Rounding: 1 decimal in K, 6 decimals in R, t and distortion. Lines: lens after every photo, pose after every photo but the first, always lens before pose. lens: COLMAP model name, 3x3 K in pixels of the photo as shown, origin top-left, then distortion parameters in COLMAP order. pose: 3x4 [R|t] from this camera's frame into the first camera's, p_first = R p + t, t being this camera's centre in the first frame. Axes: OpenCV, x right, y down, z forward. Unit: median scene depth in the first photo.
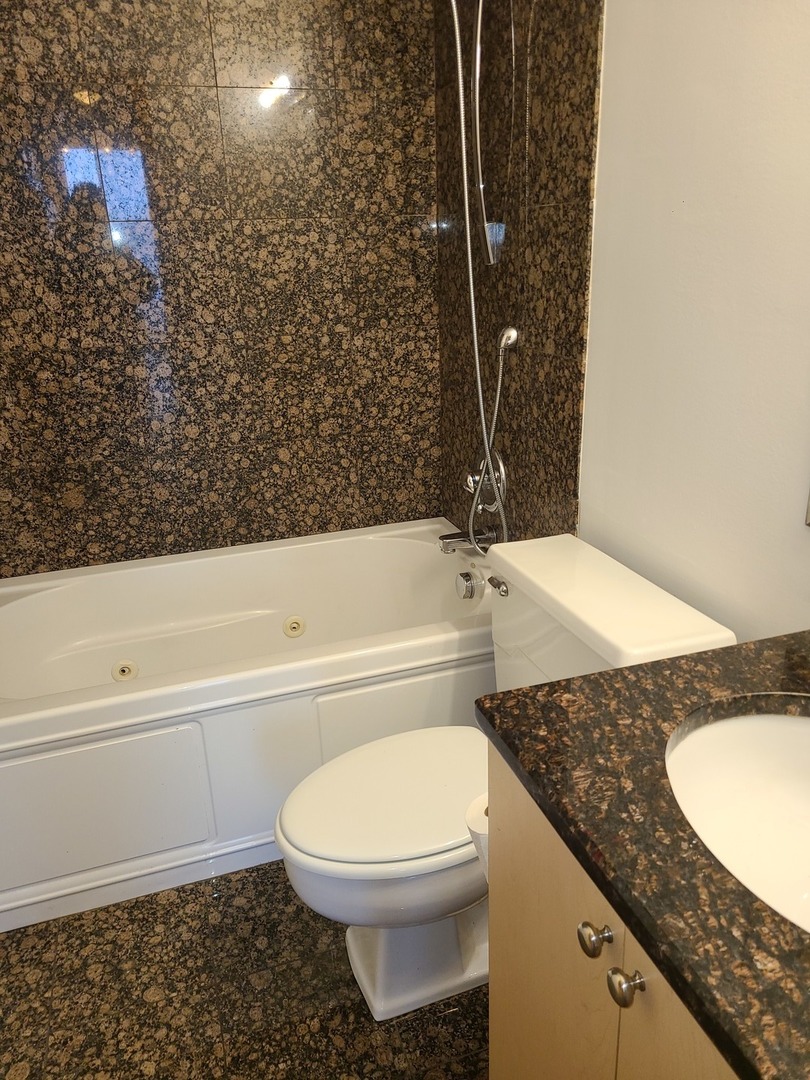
lens RADIAL K [[816.4, 0, 404.3], [0, 816.4, 543.1], [0, 0, 1]] dist [0.071994, -0.063713]
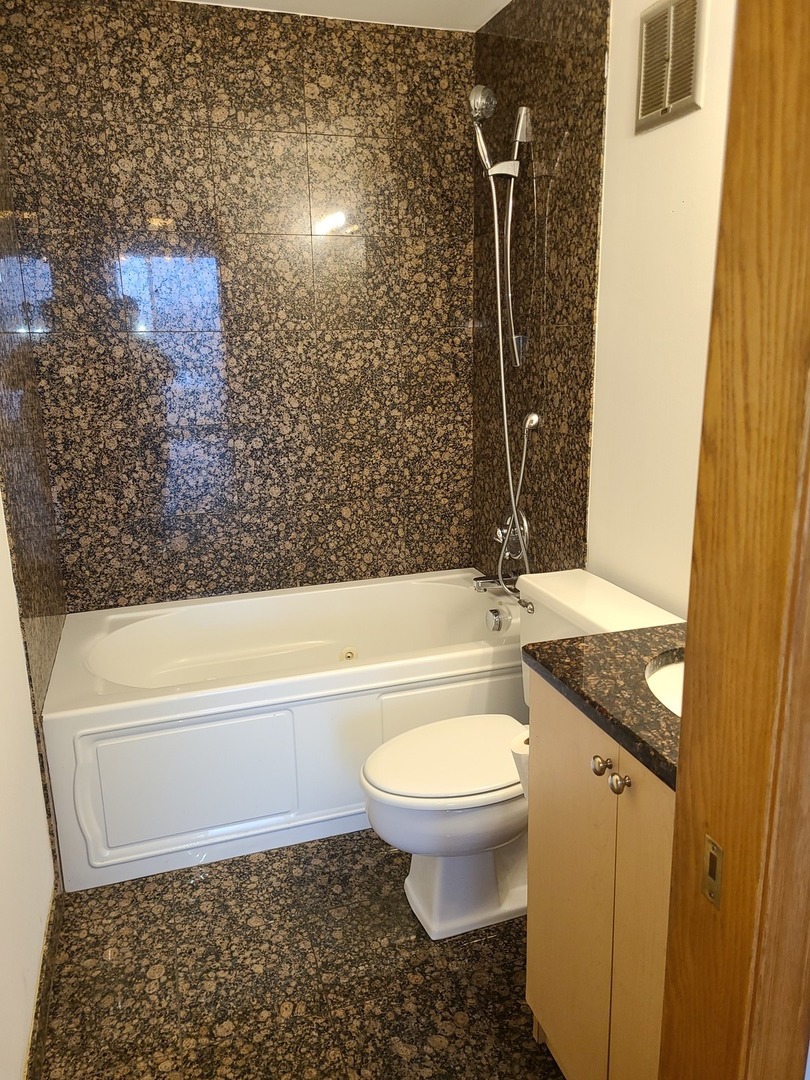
lens RADIAL K [[816.4, 0, 404.6], [0, 816.4, 534.4], [0, 0, 1]] dist [0.071994, -0.063713]
pose [[0.999843, 0.016258, -0.007057, -0.062697], [-0.016964, 0.993172, -0.115419, 0.082197], [0.005132, 0.115520, 0.993292, -0.271553]]
